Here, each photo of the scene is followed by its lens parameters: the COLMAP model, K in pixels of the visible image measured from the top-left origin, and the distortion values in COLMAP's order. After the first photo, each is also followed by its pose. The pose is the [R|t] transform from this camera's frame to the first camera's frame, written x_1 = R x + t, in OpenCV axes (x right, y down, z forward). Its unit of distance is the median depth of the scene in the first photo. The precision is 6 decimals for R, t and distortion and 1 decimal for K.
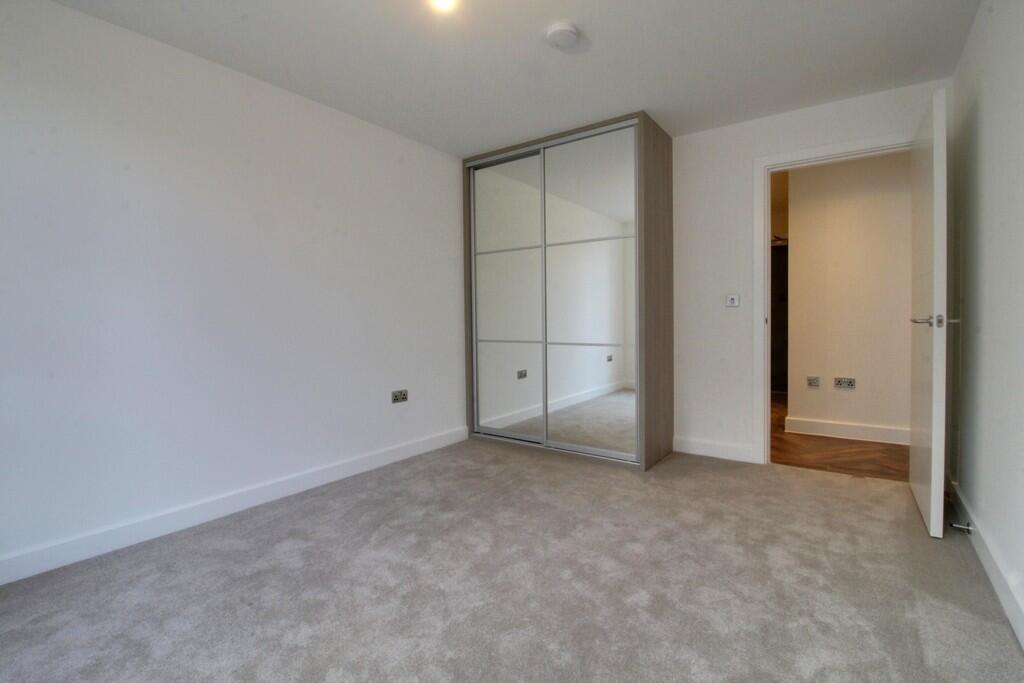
lens RADIAL K [[482.7, 0, 513.6], [0, 482.7, 328.5], [0, 0, 1]] dist [0.003314, -0.014016]
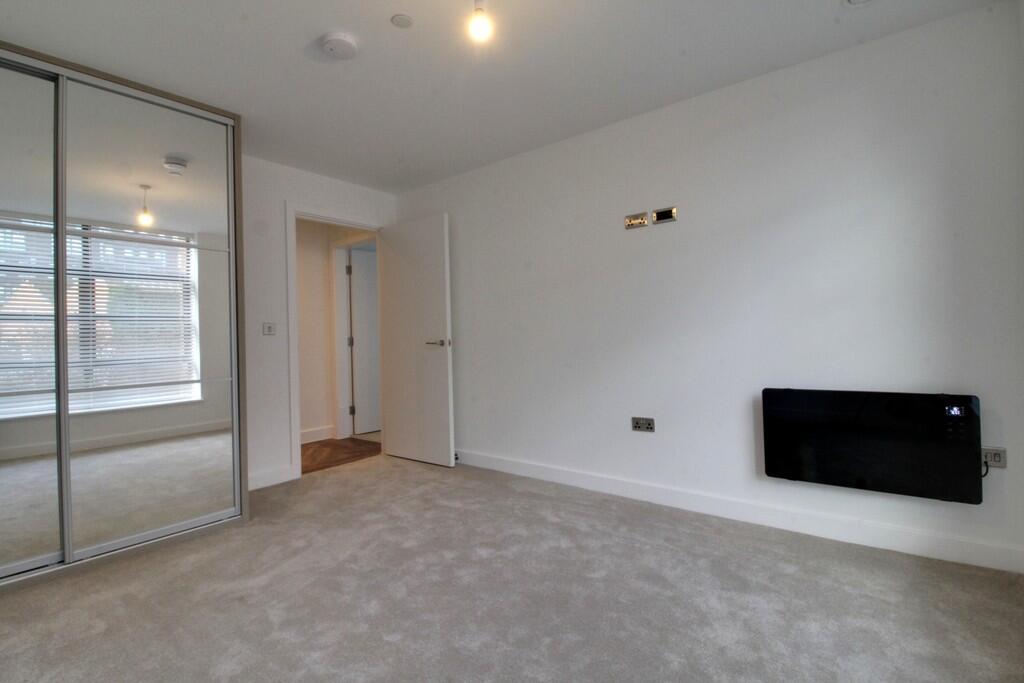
lens RADIAL K [[482.7, 0, 513.6], [0, 482.7, 328.5], [0, 0, 1]] dist [0.003314, -0.014016]
pose [[0.027845, 0.024708, 0.999307, -0.793871], [0.049990, 0.998409, -0.026079, -0.007998], [-0.998362, 0.050681, 0.026565, 0.635429]]
